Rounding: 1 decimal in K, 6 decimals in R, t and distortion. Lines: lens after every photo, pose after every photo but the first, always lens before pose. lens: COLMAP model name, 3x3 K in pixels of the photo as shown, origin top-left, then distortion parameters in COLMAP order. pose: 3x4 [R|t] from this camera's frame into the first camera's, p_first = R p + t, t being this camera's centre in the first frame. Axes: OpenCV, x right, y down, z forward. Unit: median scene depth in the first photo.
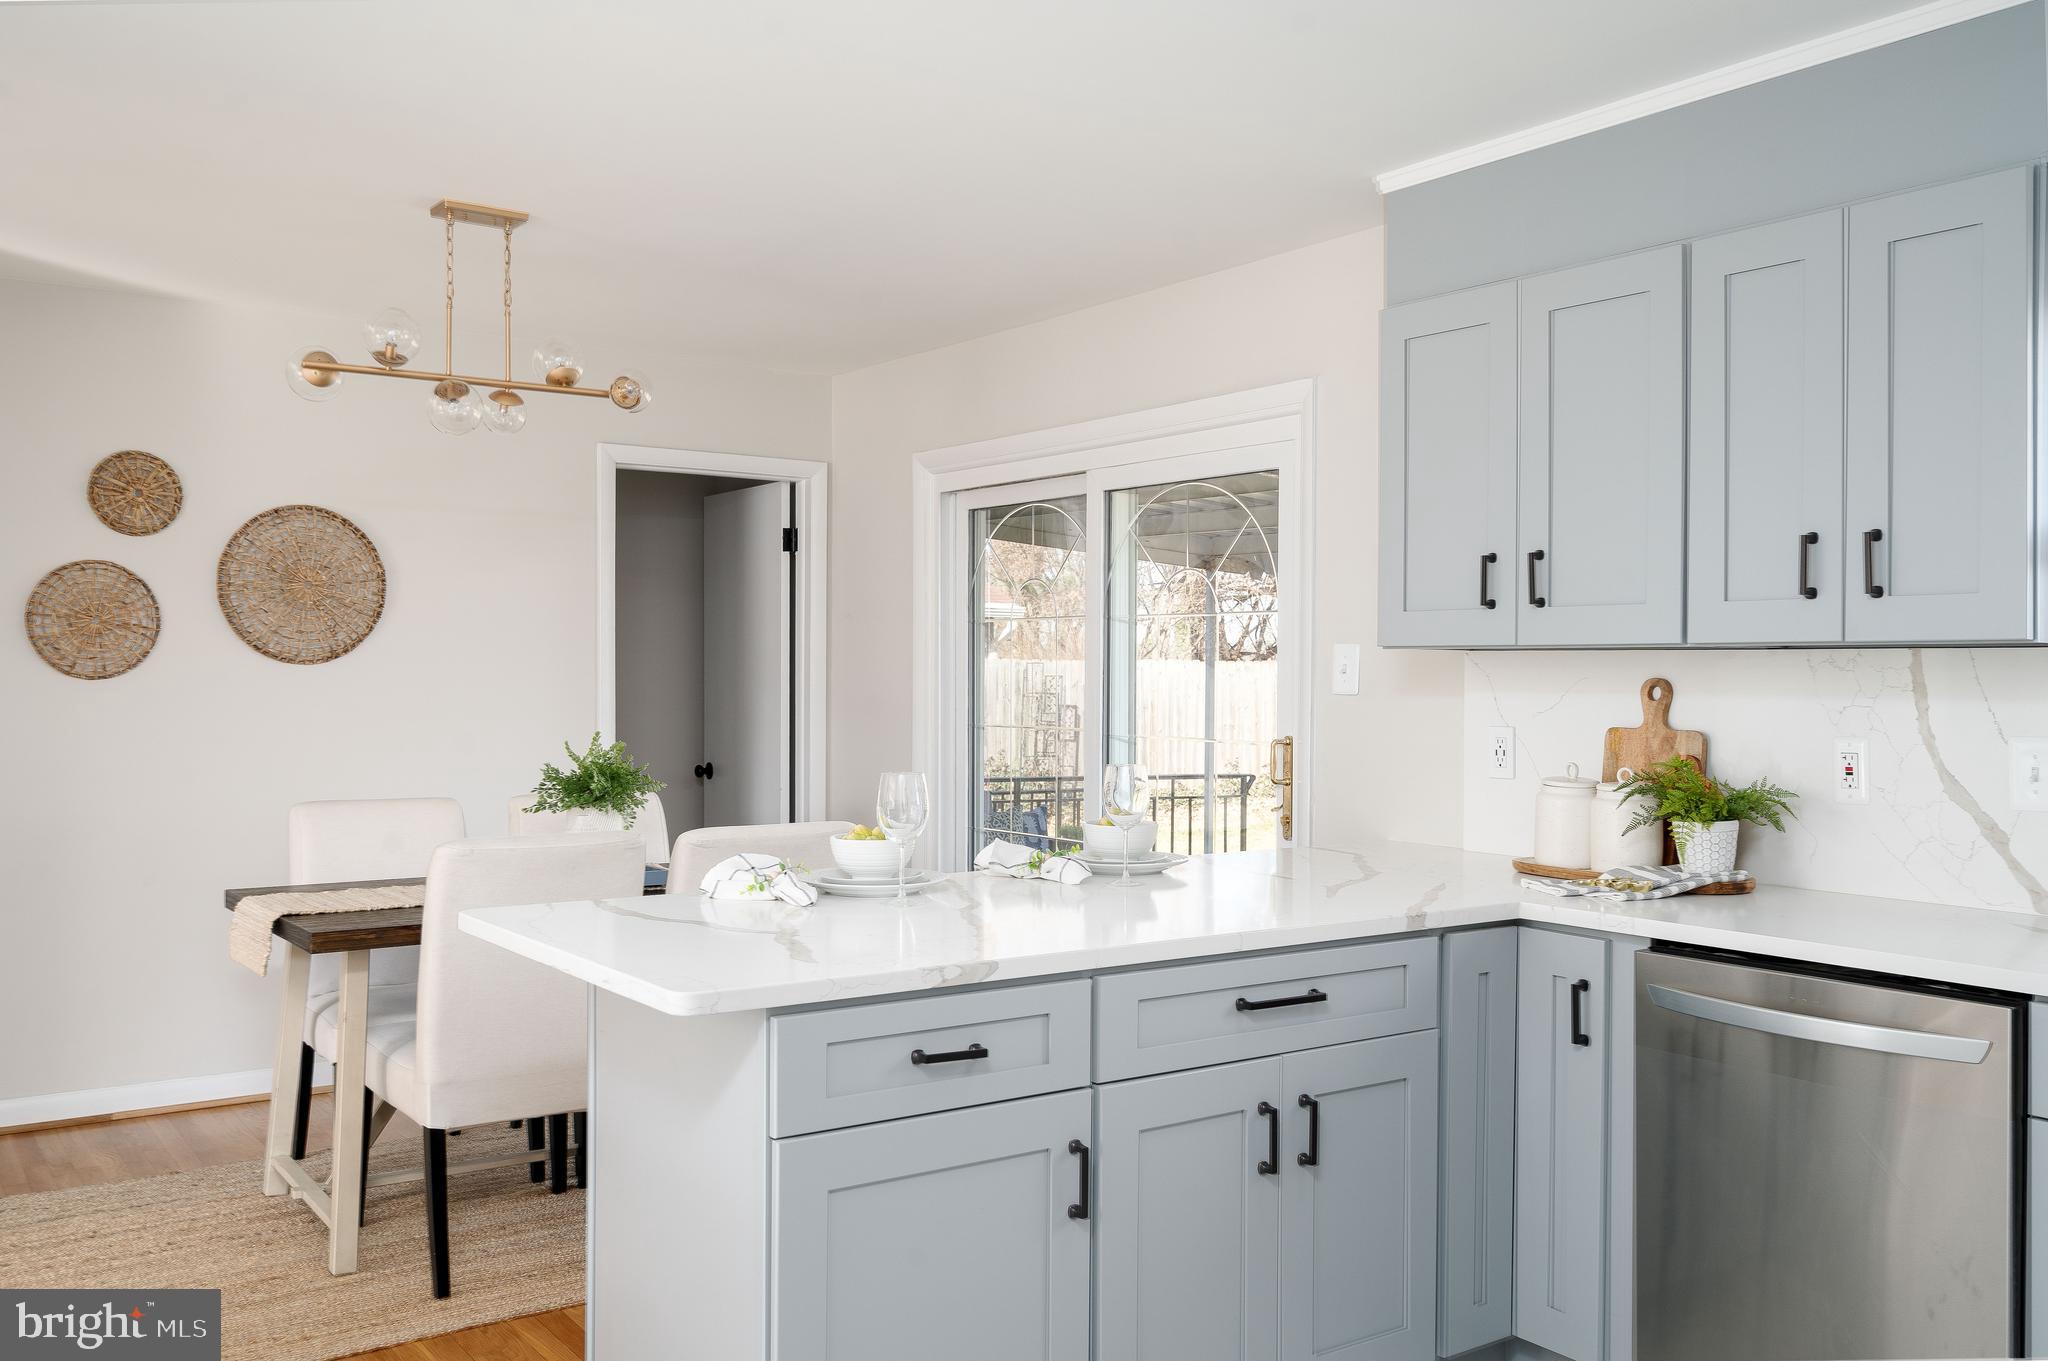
lens RADIAL K [[1686.0, 0, 1015.7], [0, 1686.0, 675.7], [0, 0, 1]] dist [-0.011679, -0.004368]
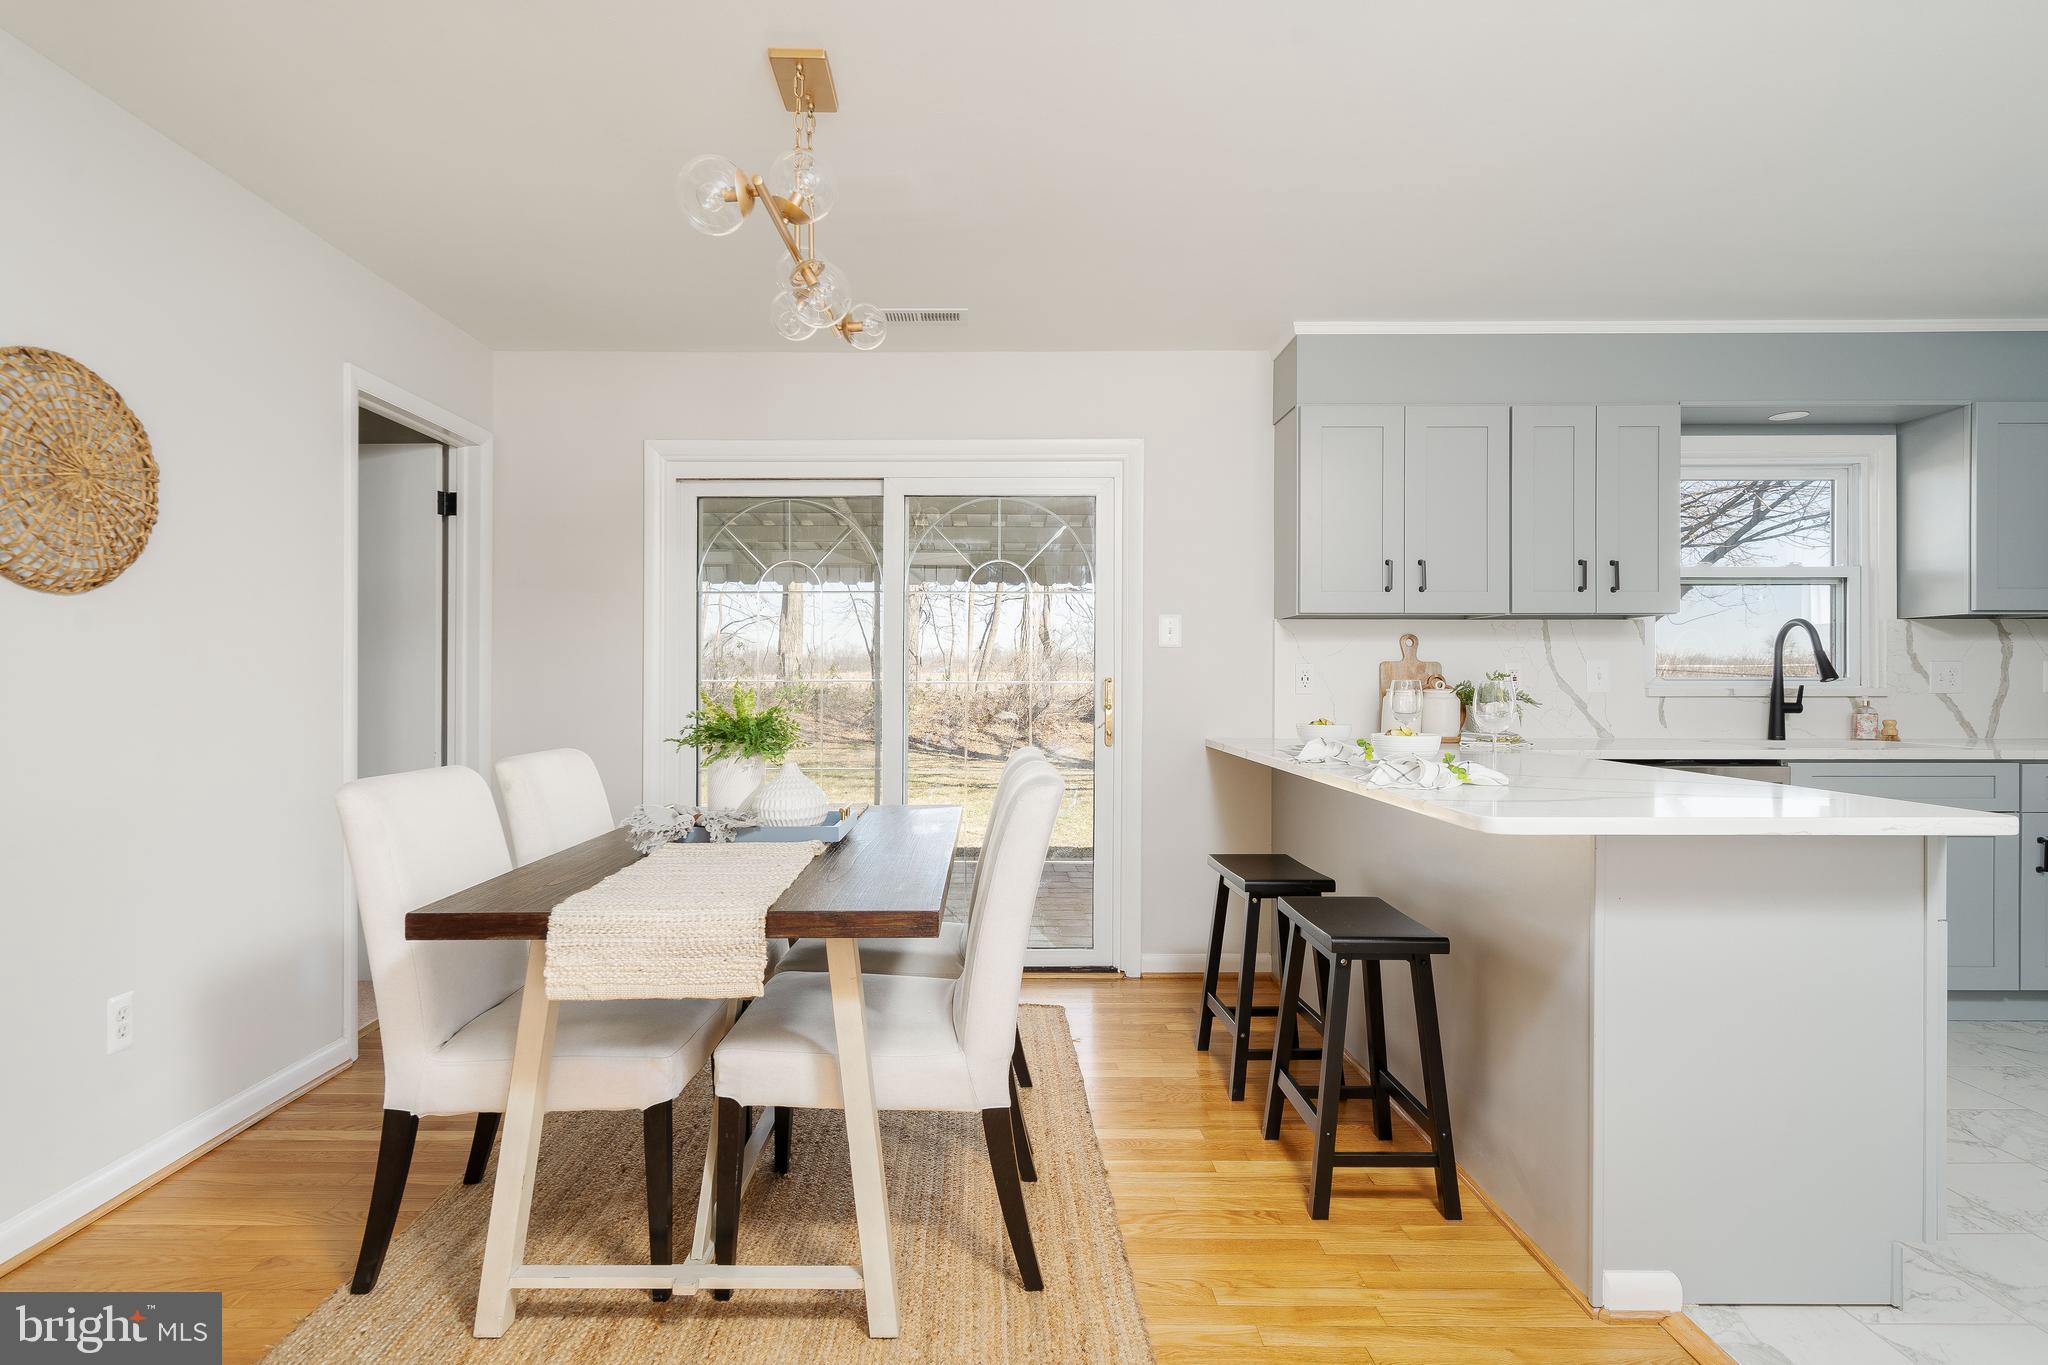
lens RADIAL K [[1025.6, 0, 995.3], [0, 1025.6, 683.0], [0, 0, 1]] dist [0.005414, -0.001169]
pose [[0.593458, -0.010232, 0.804800, -0.834463], [0.004743, 0.999946, 0.009216, 0.044205], [-0.804851, -0.001652, 0.593475, 0.709918]]
